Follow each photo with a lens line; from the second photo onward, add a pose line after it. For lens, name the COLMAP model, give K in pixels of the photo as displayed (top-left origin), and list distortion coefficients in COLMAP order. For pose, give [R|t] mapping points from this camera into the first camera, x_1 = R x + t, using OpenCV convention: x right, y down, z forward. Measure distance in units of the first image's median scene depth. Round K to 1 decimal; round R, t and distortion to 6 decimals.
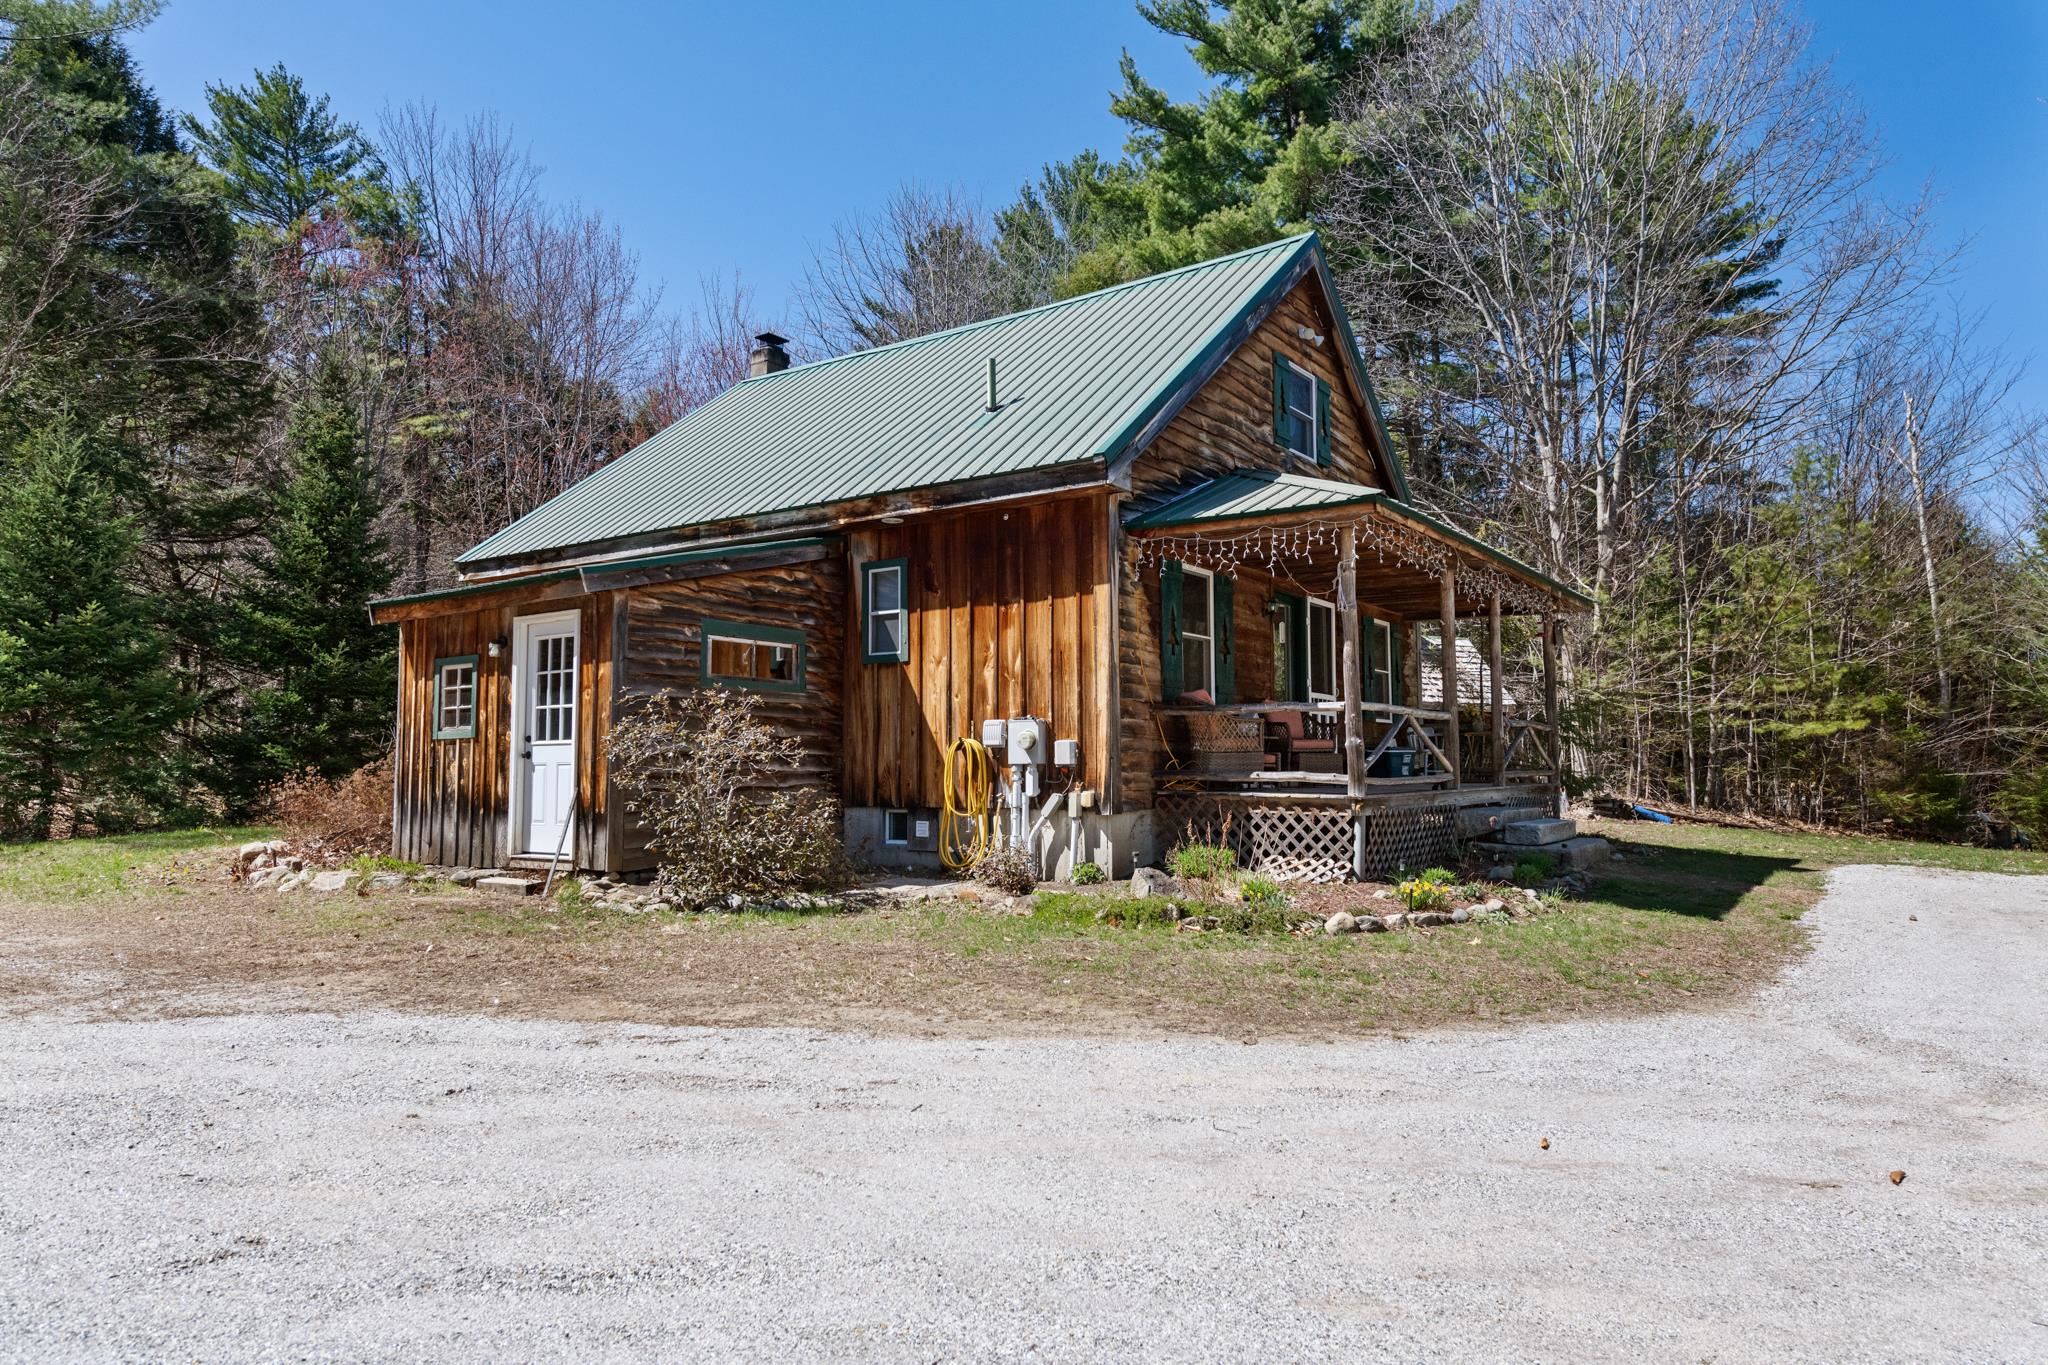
lens RADIAL K [[1253.5, 0, 1013.3], [0, 1253.5, 678.7], [0, 0, 1]] dist [0.005854, -0.000633]
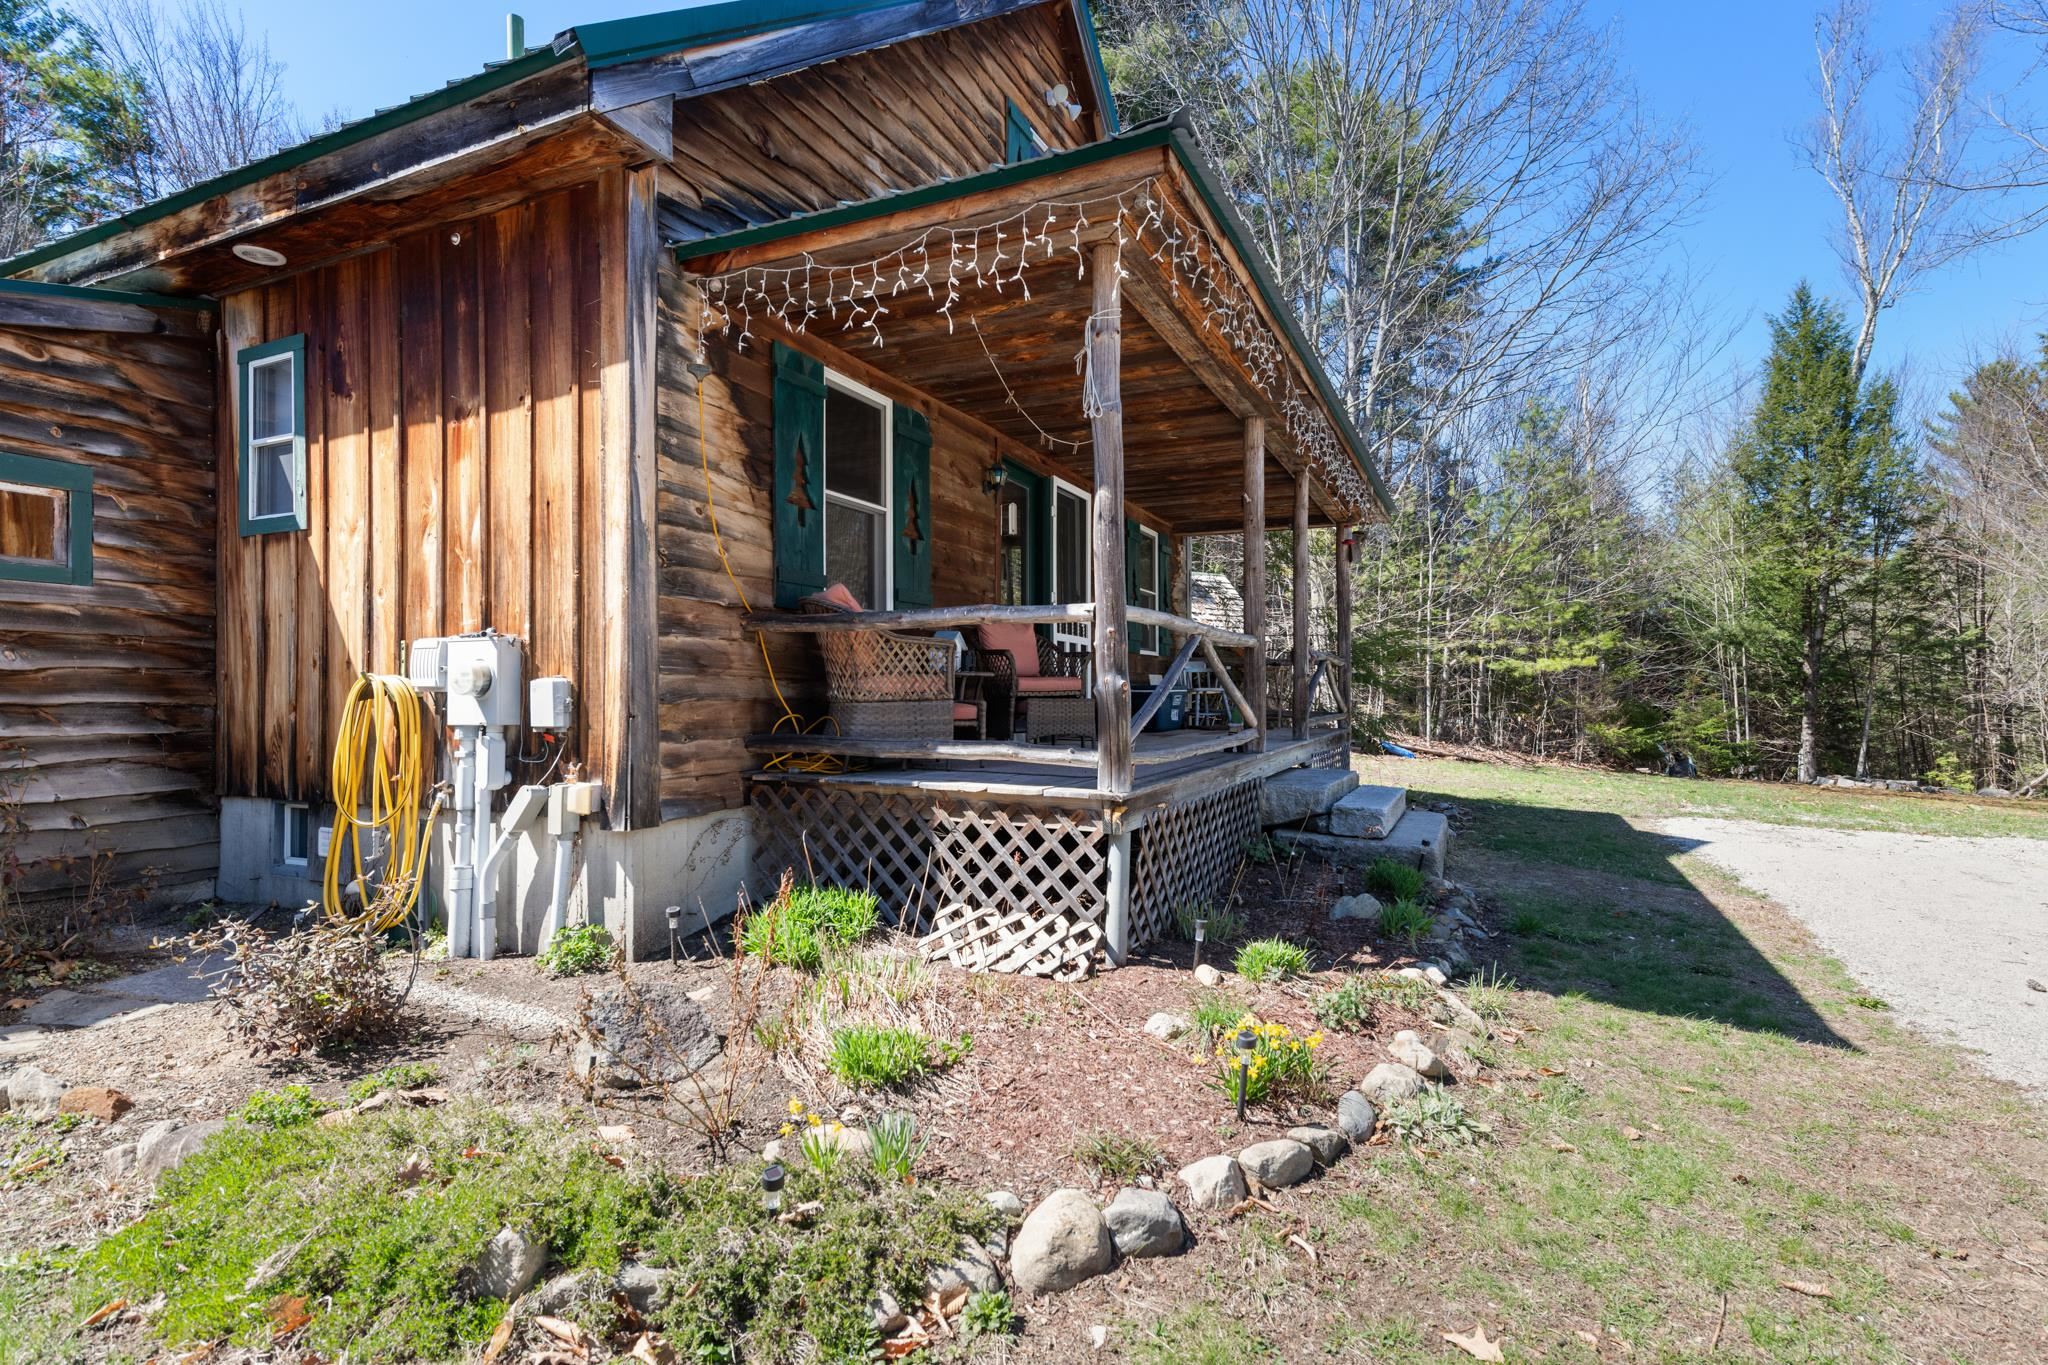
lens RADIAL K [[982.0, 0, 1020.3], [0, 982.0, 687.7], [0, 0, 1]] dist [0.003746, 0.000158]
pose [[0.985600, 0.000620, 0.169094, 0.155892], [-0.011345, 0.997982, 0.062468, 0.025577], [-0.168714, -0.063487, 0.983618, 0.570029]]
